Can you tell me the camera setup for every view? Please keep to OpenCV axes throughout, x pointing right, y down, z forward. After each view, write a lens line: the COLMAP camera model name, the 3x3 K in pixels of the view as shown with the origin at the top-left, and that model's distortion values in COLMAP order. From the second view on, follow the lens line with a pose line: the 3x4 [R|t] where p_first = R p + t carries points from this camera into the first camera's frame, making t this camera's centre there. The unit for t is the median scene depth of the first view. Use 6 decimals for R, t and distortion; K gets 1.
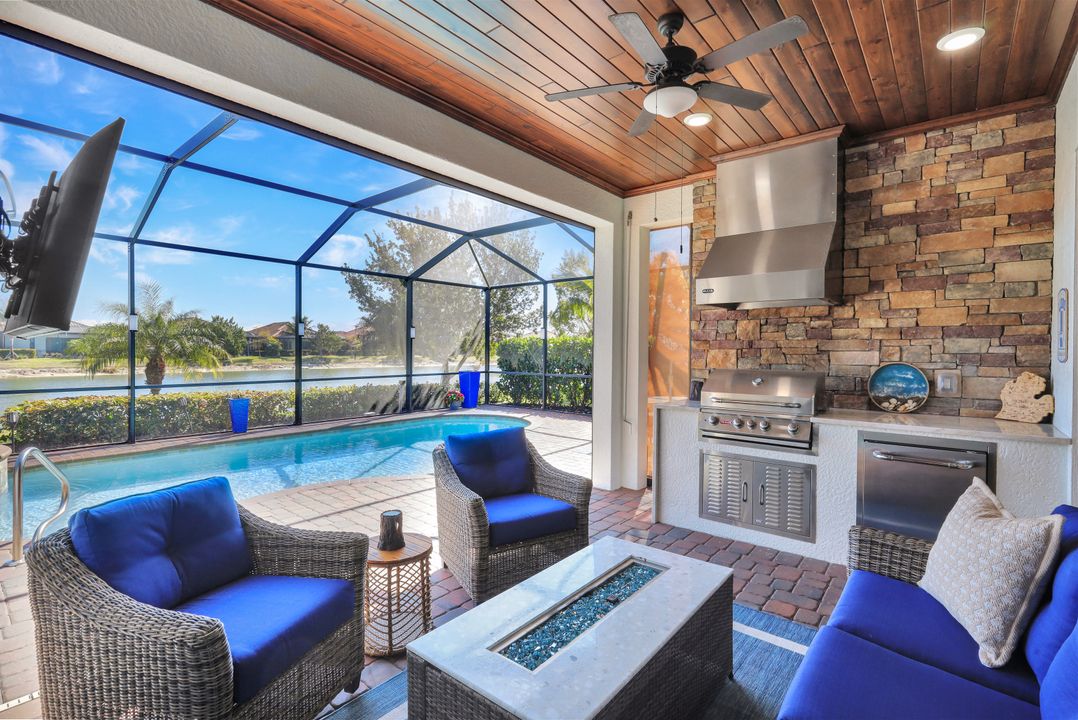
lens RADIAL K [[511.0, 0, 539.0], [0, 511.0, 360.0], [0, 0, 1]] dist [-0.002817, -0.000457]
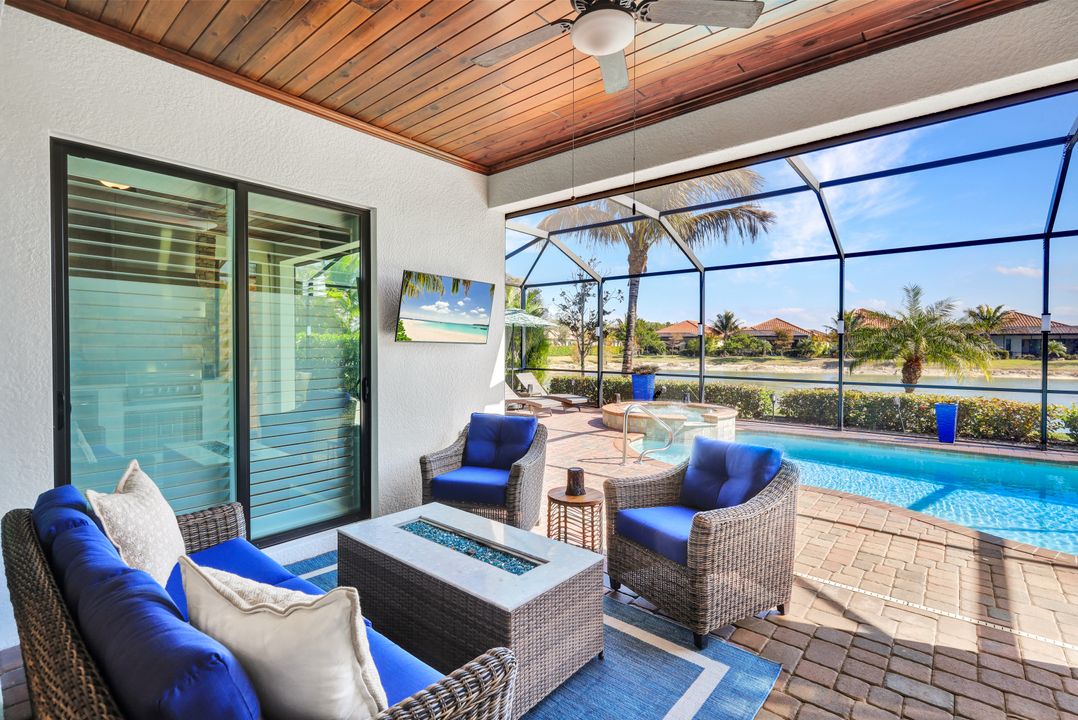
lens RADIAL K [[501.2, 0, 540.2], [0, 501.2, 357.5], [0, 0, 1]] dist [-0.002030, -0.000313]
pose [[-0.022674, 0.011044, -0.999682, 0.223159], [-0.018922, 0.999755, 0.011474, -0.003620], [0.999564, 0.019176, -0.022460, 0.195132]]
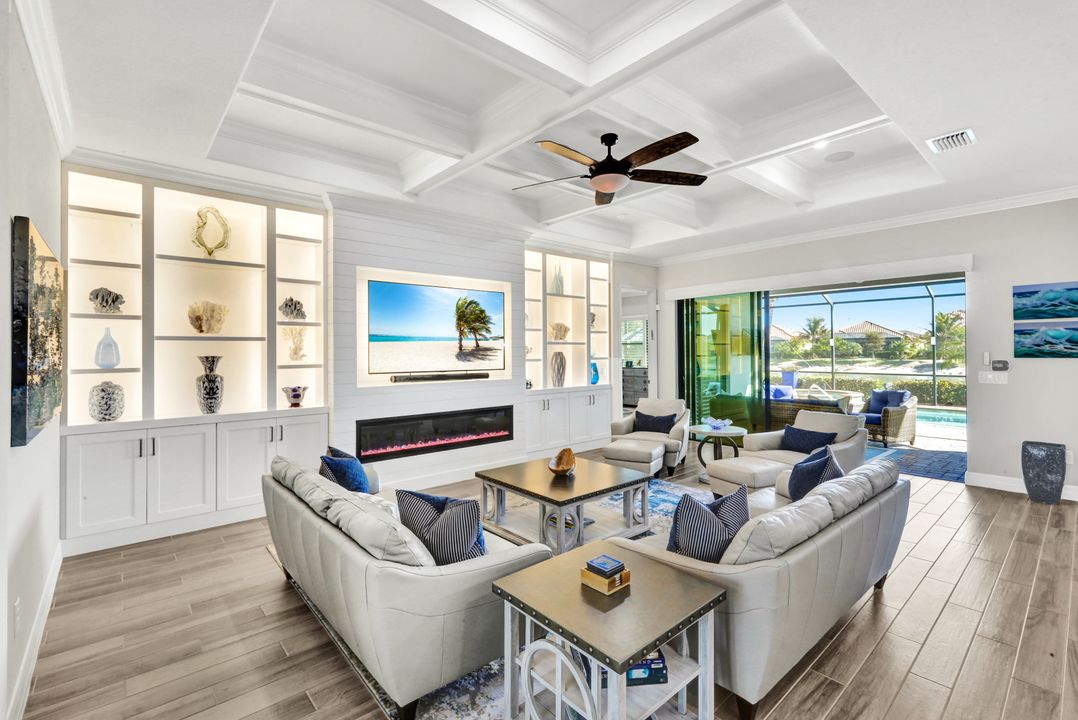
lens RADIAL K [[490.7, 0, 533.7], [0, 490.7, 354.4], [0, 0, 1]] dist [0.001648, -0.000119]
pose [[-0.169161, -0.003067, -0.985584, 0.717587], [-0.007387, 0.999971, -0.001843, -0.006680], [0.985561, 0.006969, -0.169179, -0.080230]]
